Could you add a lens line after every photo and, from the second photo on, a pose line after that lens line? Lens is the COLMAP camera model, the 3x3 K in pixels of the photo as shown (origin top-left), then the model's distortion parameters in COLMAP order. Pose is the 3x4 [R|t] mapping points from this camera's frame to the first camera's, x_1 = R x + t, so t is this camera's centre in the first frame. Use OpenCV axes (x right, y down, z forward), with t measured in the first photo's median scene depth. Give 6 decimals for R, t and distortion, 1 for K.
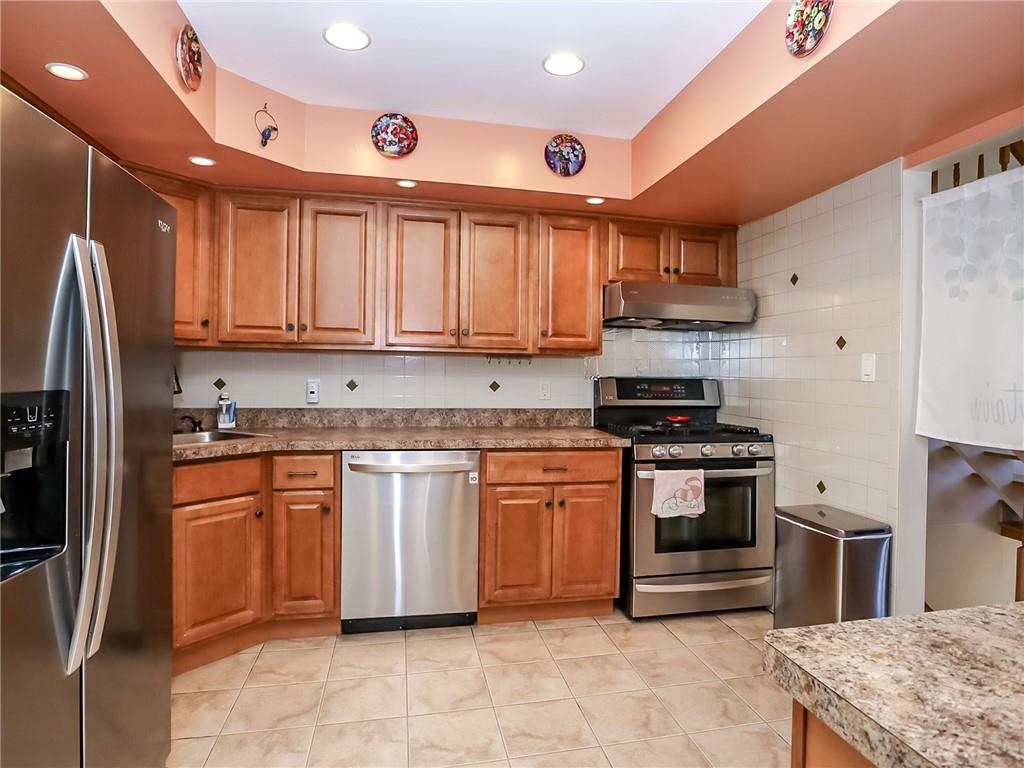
lens RADIAL K [[588.2, 0, 524.9], [0, 588.2, 384.4], [0, 0, 1]] dist [-0.034052, 0.002230]
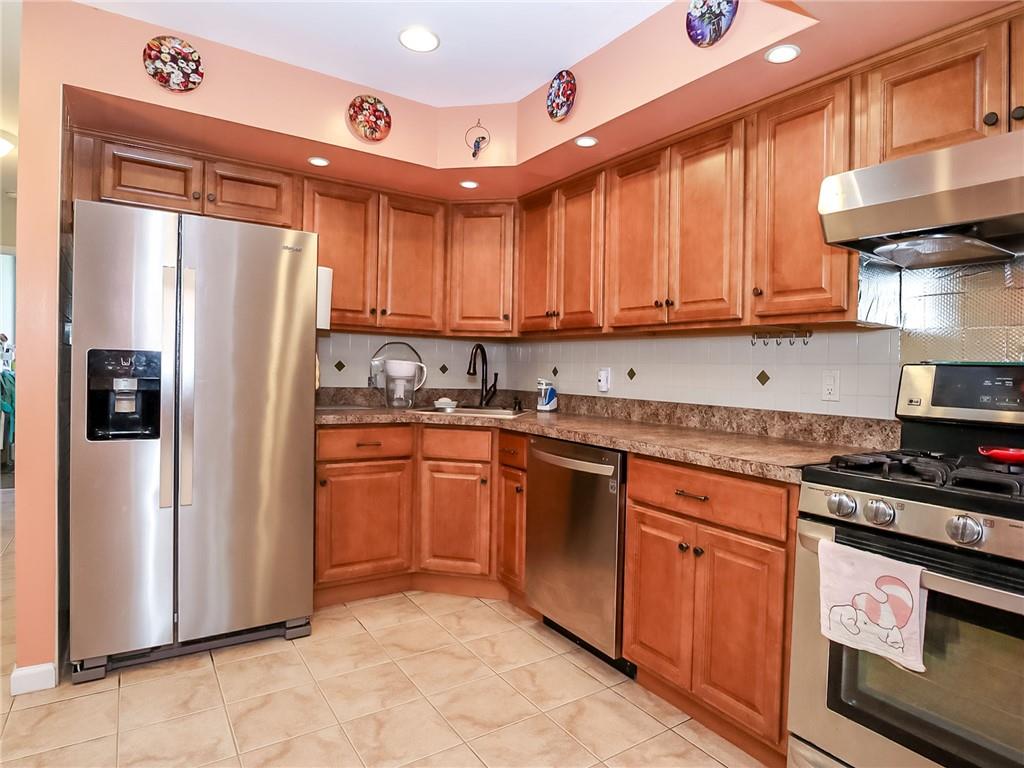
lens RADIAL K [[588.2, 0, 524.9], [0, 588.2, 384.4], [0, 0, 1]] dist [-0.034052, 0.002230]
pose [[0.392060, 0.021391, -0.919691, 0.577182], [-0.043119, 0.999058, 0.004855, 0.024192], [0.918929, 0.037752, 0.392613, 0.572794]]
